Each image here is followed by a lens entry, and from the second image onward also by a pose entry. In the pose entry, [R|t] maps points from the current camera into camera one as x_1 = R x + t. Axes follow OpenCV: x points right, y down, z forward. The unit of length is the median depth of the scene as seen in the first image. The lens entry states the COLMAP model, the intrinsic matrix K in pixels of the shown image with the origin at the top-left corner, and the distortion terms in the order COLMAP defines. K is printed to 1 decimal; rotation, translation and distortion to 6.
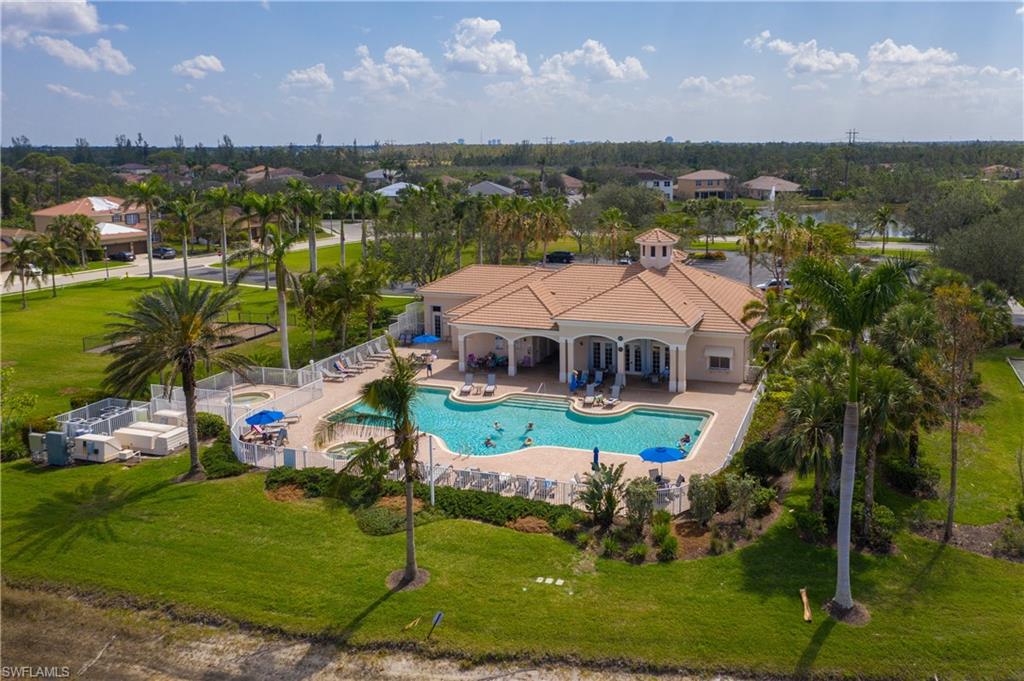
lens RADIAL K [[803.9, 0, 512.0], [0, 803.9, 340.5], [0, 0, 1]] dist [0.006634, 0.008042]
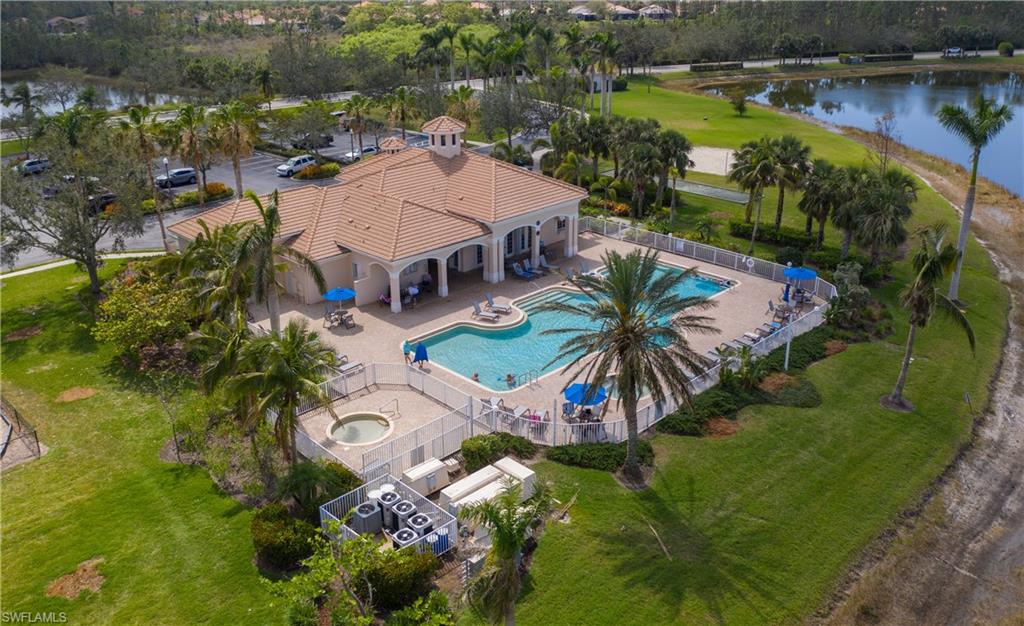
lens RADIAL K [[830.8, 0, 512.0], [0, 830.8, 313.0], [0, 0, 1]] dist [-0.005590, -0.001107]
pose [[0.456313, -0.341898, 0.821513, -0.942253], [0.227039, 0.937414, 0.264024, -0.215983], [-0.860367, 0.066038, 0.505378, 0.545152]]
